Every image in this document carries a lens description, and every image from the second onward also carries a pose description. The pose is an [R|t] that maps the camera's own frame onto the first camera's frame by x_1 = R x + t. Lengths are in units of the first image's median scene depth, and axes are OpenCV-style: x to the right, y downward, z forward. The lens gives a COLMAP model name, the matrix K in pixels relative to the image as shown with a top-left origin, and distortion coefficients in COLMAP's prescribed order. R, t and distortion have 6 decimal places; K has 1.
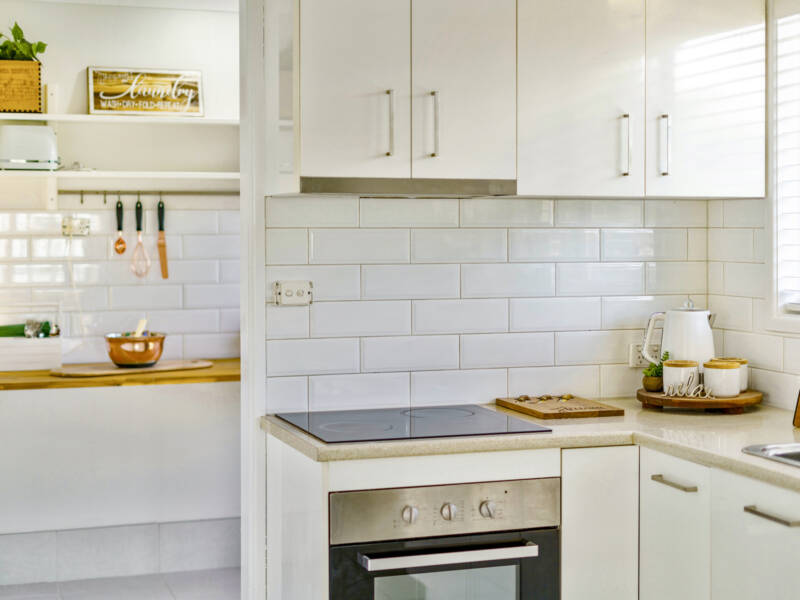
lens RADIAL K [[1317.6, 0, 400.0], [0, 1317.6, 300.0], [0, 0, 1]] dist [-0.033000, 0.202230]
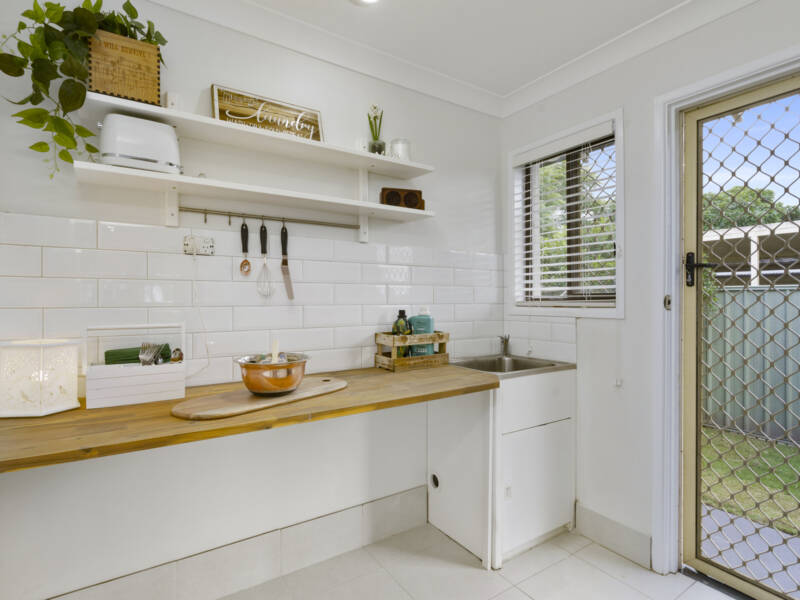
lens RADIAL K [[416.2, 0, 395.7], [0, 416.2, 302.5], [0, 0, 1]] dist [-0.003414, -0.002034]
pose [[0.967710, -0.007880, 0.251941, -0.184816], [0.015130, 0.999525, -0.026854, -0.003272], [-0.251610, 0.029799, 0.967370, 0.672103]]
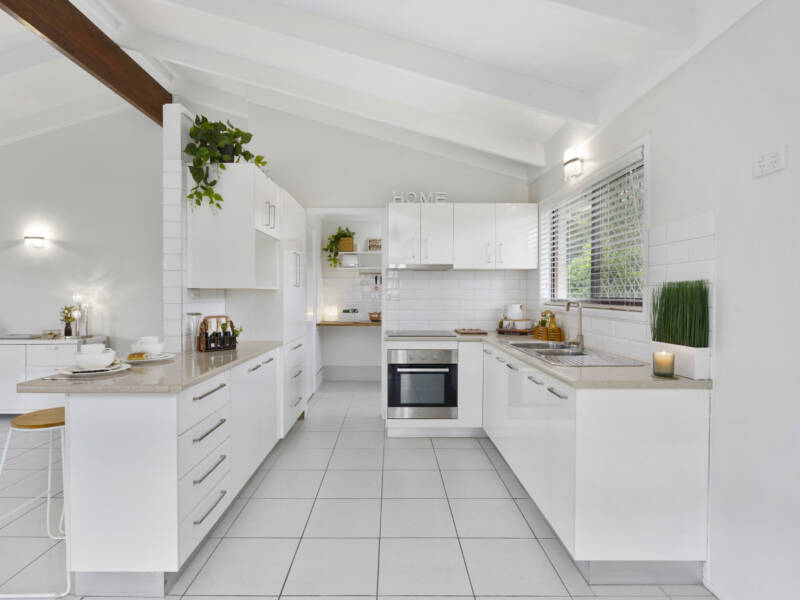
lens RADIAL K [[416.2, 0, 395.7], [0, 416.2, 302.5], [0, 0, 1]] dist [-0.003414, -0.002034]
pose [[0.948608, 0.013291, -0.316175, 0.199104], [-0.024122, 0.999248, -0.030367, 0.031456], [0.315533, 0.036433, 0.948215, -0.053158]]
